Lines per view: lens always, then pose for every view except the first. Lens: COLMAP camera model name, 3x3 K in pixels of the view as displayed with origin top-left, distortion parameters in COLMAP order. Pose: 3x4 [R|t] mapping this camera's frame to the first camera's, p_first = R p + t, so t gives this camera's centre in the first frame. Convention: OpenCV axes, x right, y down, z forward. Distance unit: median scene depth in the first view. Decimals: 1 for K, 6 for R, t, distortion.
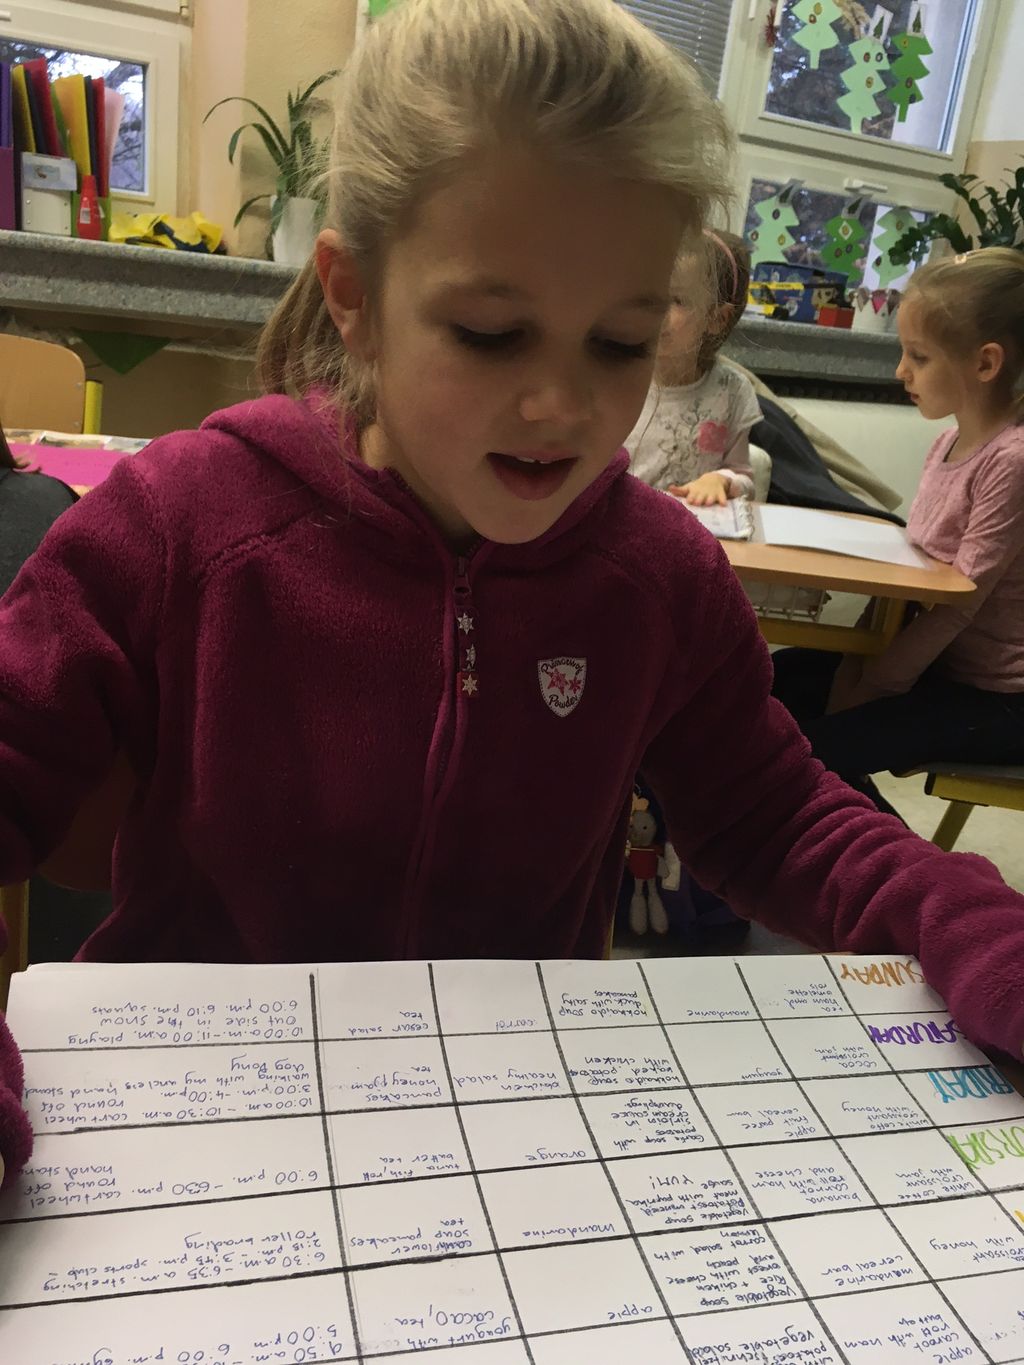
lens RADIAL K [[1175.6, 0, 512.0], [0, 1175.6, 682.5], [0, 0, 1]] dist [0.122829, -0.188113]
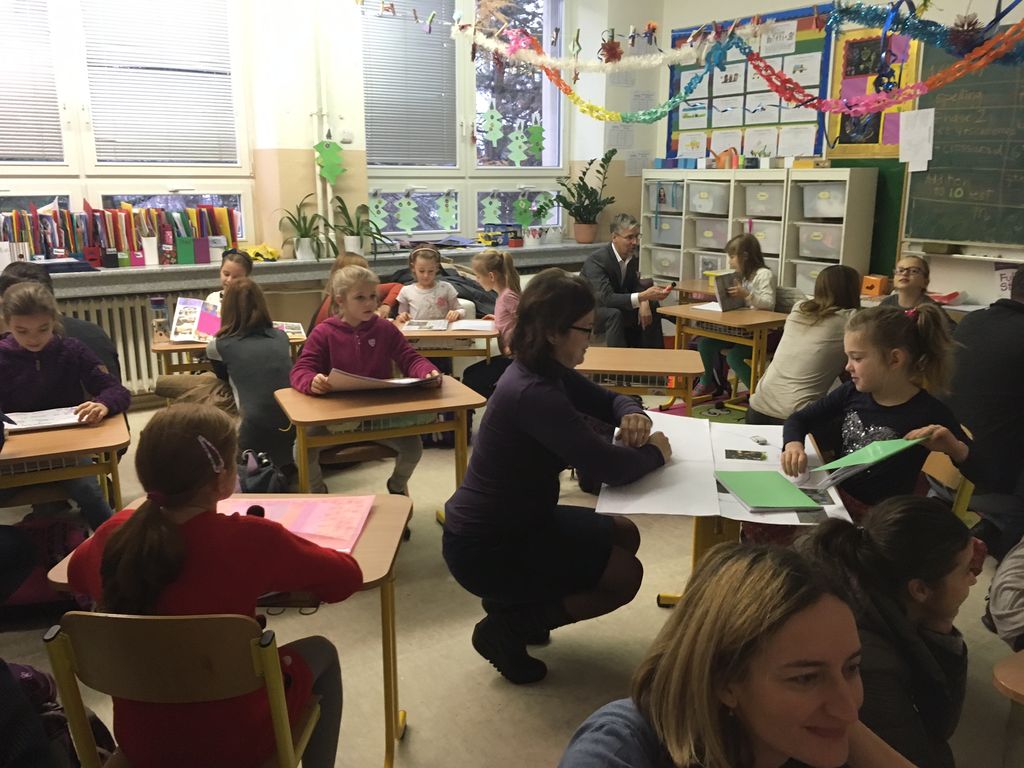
lens RADIAL K [[881.9, 0, 512.0], [0, 881.9, 384.0], [0, 0, 1]] dist [0.122829, -0.188113]
pose [[0.987369, -0.137816, 0.078162, 0.071331], [0.144625, 0.985439, -0.089412, 0.145498], [-0.064701, 0.099587, 0.992923, -0.783349]]
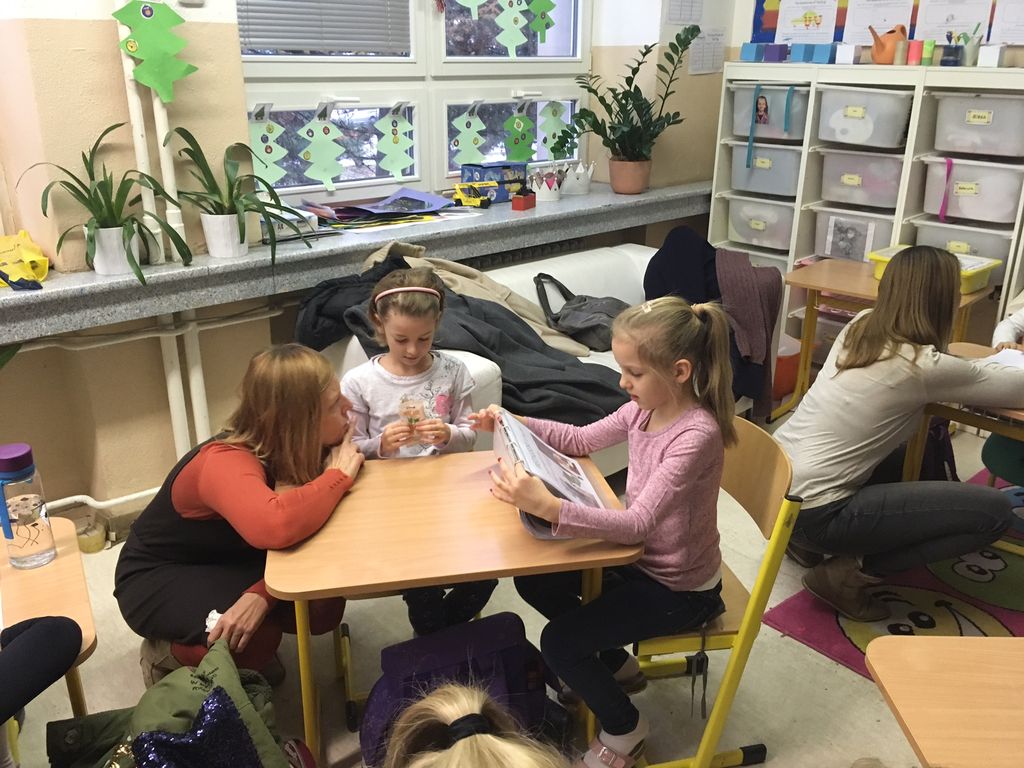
lens RADIAL K [[881.9, 0, 512.0], [0, 881.9, 384.0], [0, 0, 1]] dist [0.122829, -0.188113]
pose [[0.964558, -0.186949, 0.186222, 0.021640], [0.180391, 0.982235, 0.051715, -0.142647], [-0.192582, -0.016289, 0.981146, -0.026295]]
